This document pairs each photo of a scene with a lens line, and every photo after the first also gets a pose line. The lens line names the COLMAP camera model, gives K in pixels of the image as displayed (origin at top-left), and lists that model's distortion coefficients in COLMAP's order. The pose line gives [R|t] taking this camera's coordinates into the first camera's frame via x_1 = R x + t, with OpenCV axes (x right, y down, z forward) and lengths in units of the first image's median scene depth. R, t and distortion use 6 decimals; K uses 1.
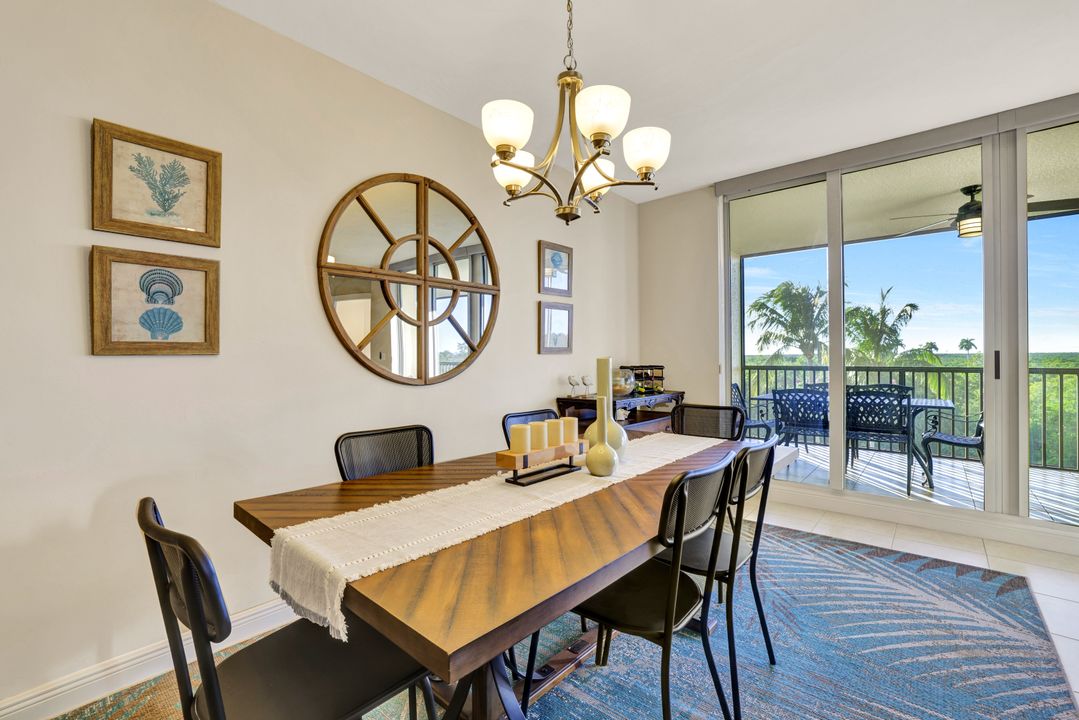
lens RADIAL K [[467.1, 0, 536.2], [0, 467.1, 360.3], [0, 0, 1]] dist [-0.036184, 0.011177]
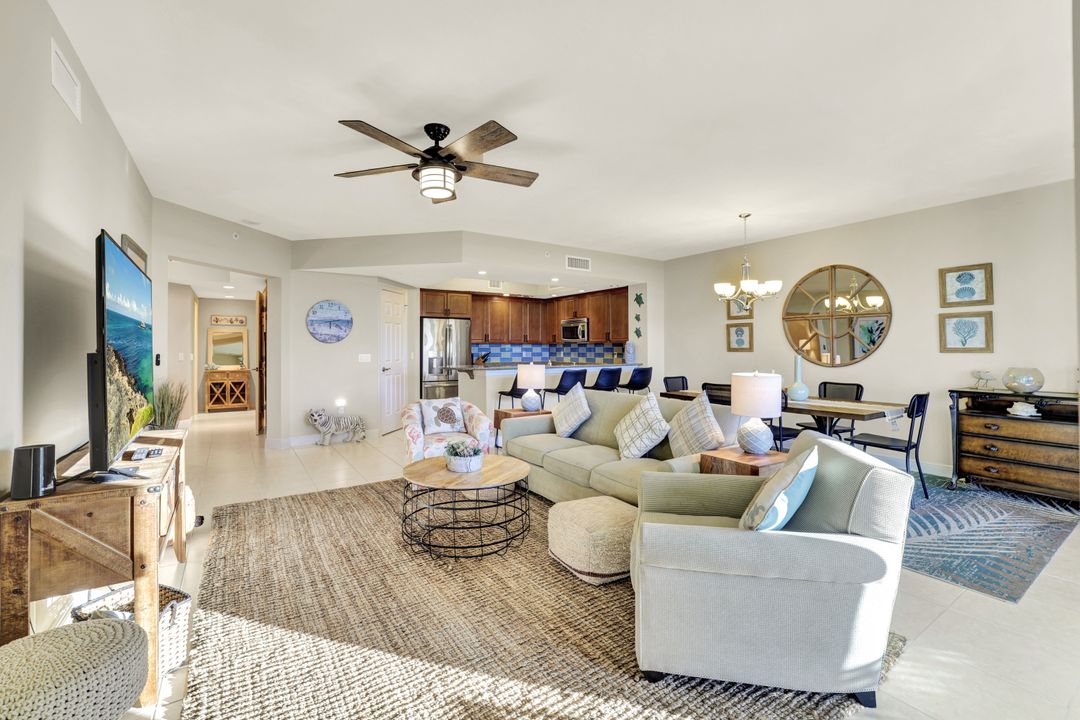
lens RADIAL K [[467.5, 0, 537.4], [0, 467.5, 353.6], [0, 0, 1]] dist [-0.036184, 0.011177]
pose [[-0.251218, 0.020635, -0.967711, 1.951168], [-0.003788, 0.999744, 0.022302, -0.044905], [0.967923, 0.009269, -0.251076, 0.240851]]
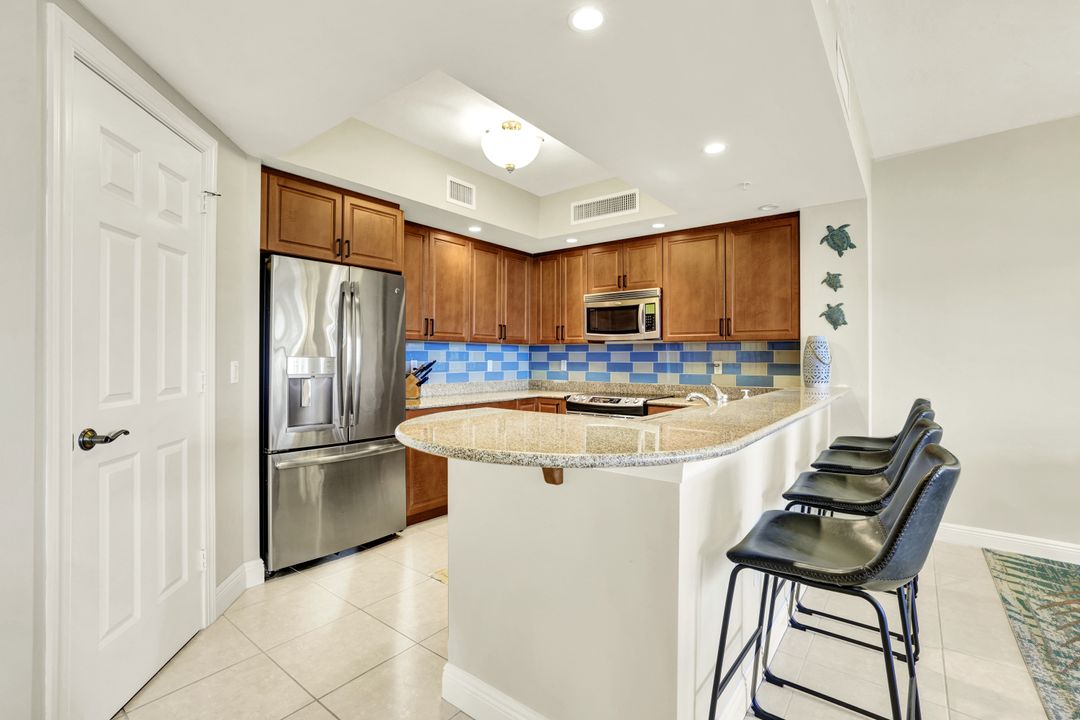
lens RADIAL K [[496.2, 0, 539.2], [0, 496.2, 355.2], [0, 0, 1]] dist [-0.017560, 0.000462]
pose [[0.068441, 0.002963, -0.997651, 0.379022], [-0.011175, 0.999935, 0.002203, -0.005391], [0.997593, 0.010998, 0.068469, -0.684128]]
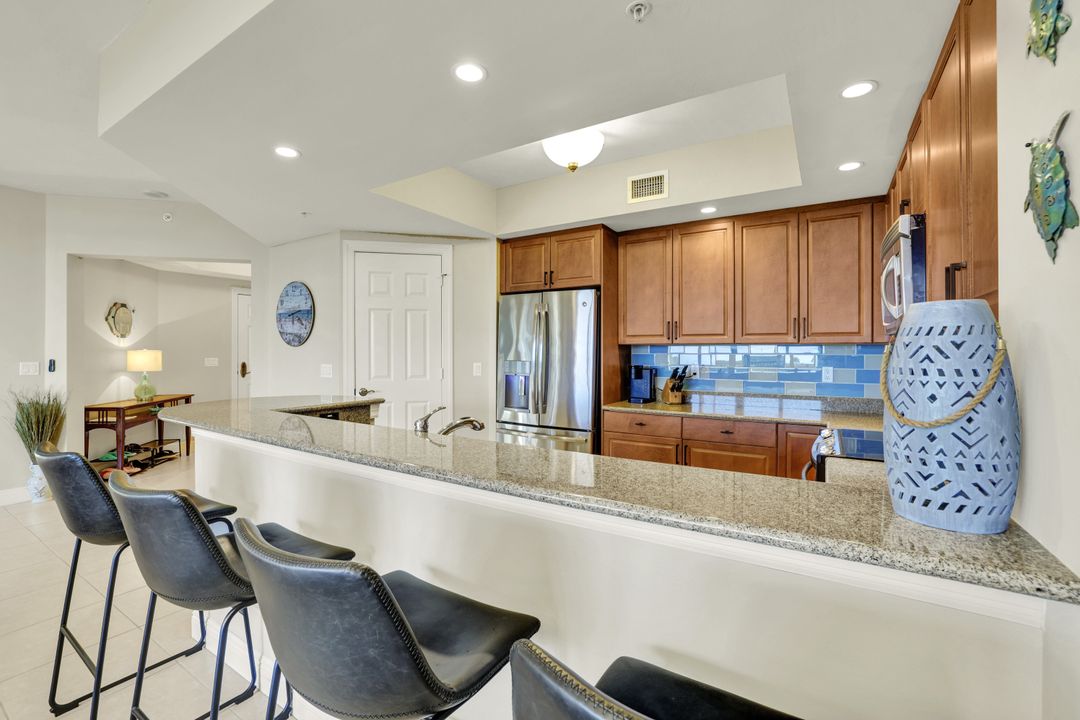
lens RADIAL K [[467.5, 0, 542.5], [0, 467.5, 354.6], [0, 0, 1]] dist [-0.036184, 0.011177]
pose [[-0.984446, 0.005610, -0.175597, -0.495258], [0.004227, 0.999957, 0.008251, -0.024658], [0.175636, 0.007380, -0.984428, 0.301568]]
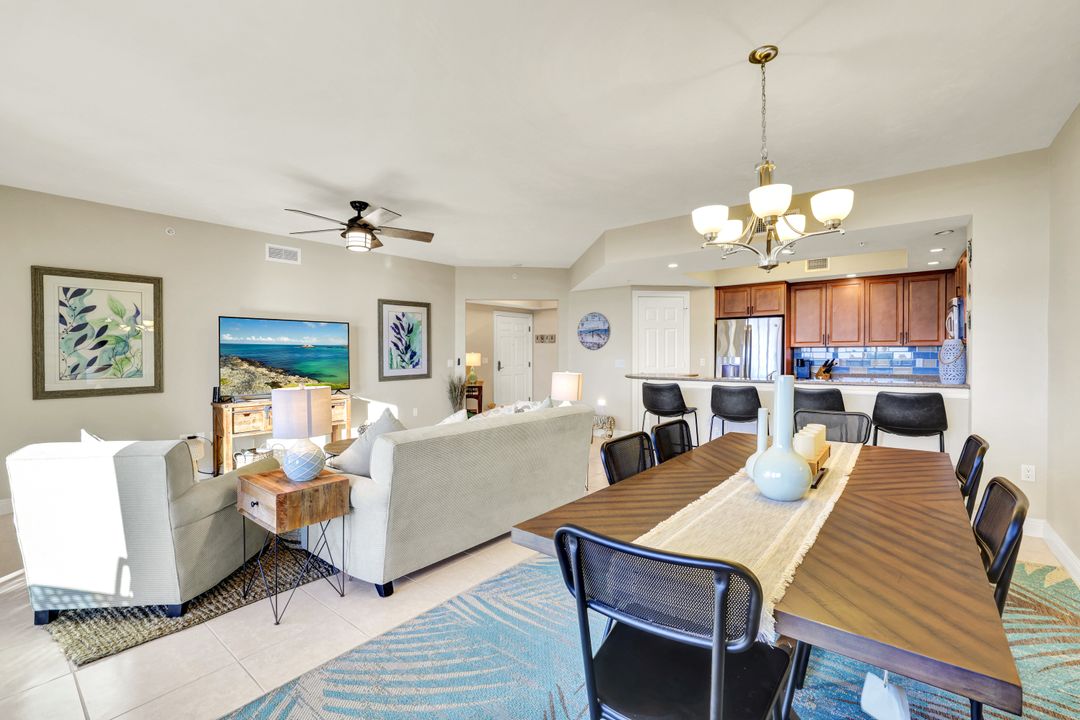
lens RADIAL K [[467.5, 0, 538.0], [0, 467.5, 364.5], [0, 0, 1]] dist [-0.036184, 0.011177]
pose [[-0.997754, 0.015114, -0.065255, 0.507912], [0.013407, 0.999559, 0.026515, -0.034355], [0.065627, 0.025580, -0.997516, 1.299192]]
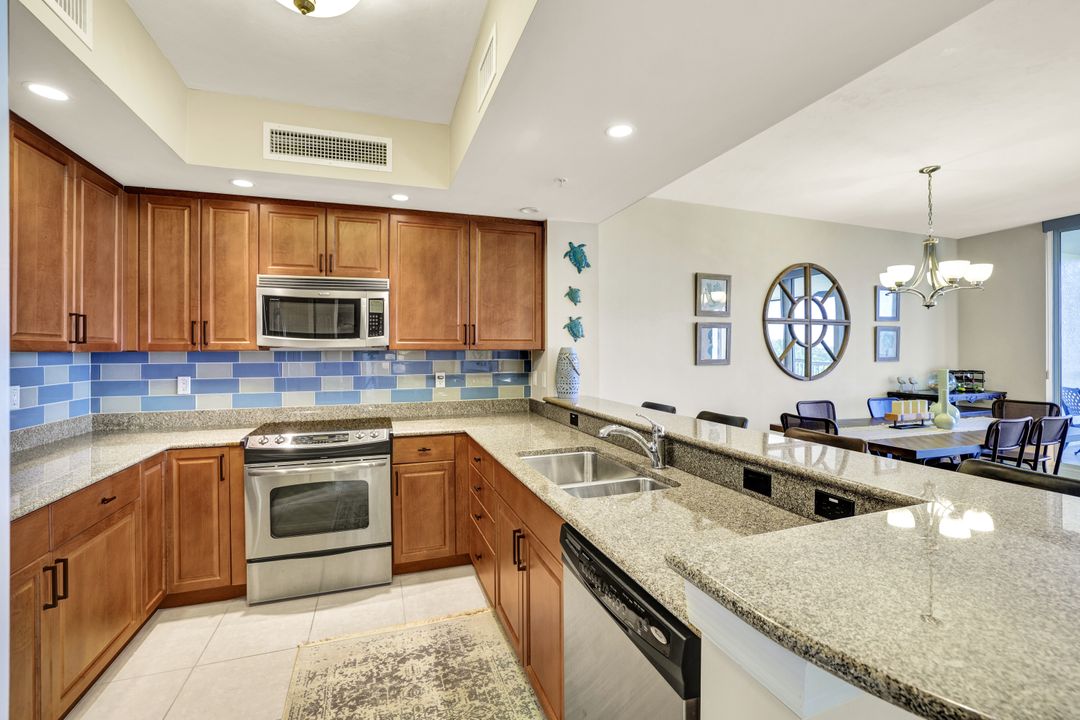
lens RADIAL K [[467.5, 0, 534.5], [0, 467.5, 351.2], [0, 0, 1]] dist [-0.036184, 0.011177]
pose [[0.874687, 0.003871, -0.484672, -0.285900], [-0.006329, 0.999974, -0.003435, -0.043696], [0.484646, 0.006072, 0.874689, -0.991983]]
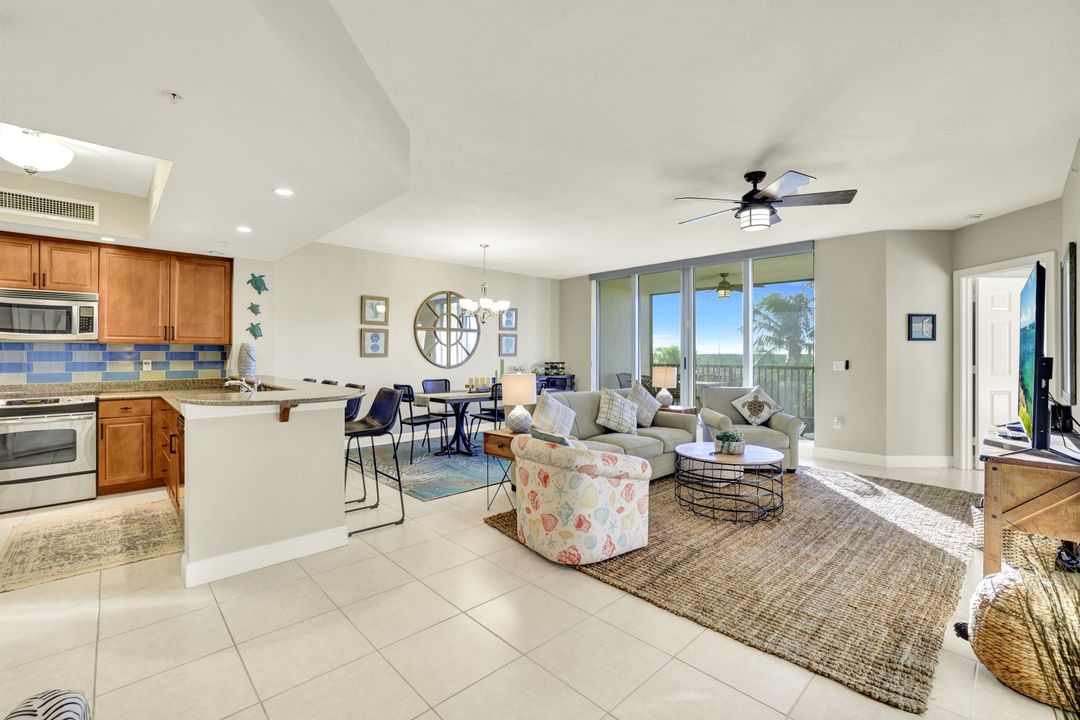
lens RADIAL K [[467.5, 0, 538.2], [0, 467.5, 352.4], [0, 0, 1]] dist [-0.036184, 0.011177]
pose [[0.996435, 0.009160, -0.083869, 0.483569], [-0.010056, 0.999897, -0.010268, -0.014192], [0.083766, 0.011075, 0.996424, -1.601045]]
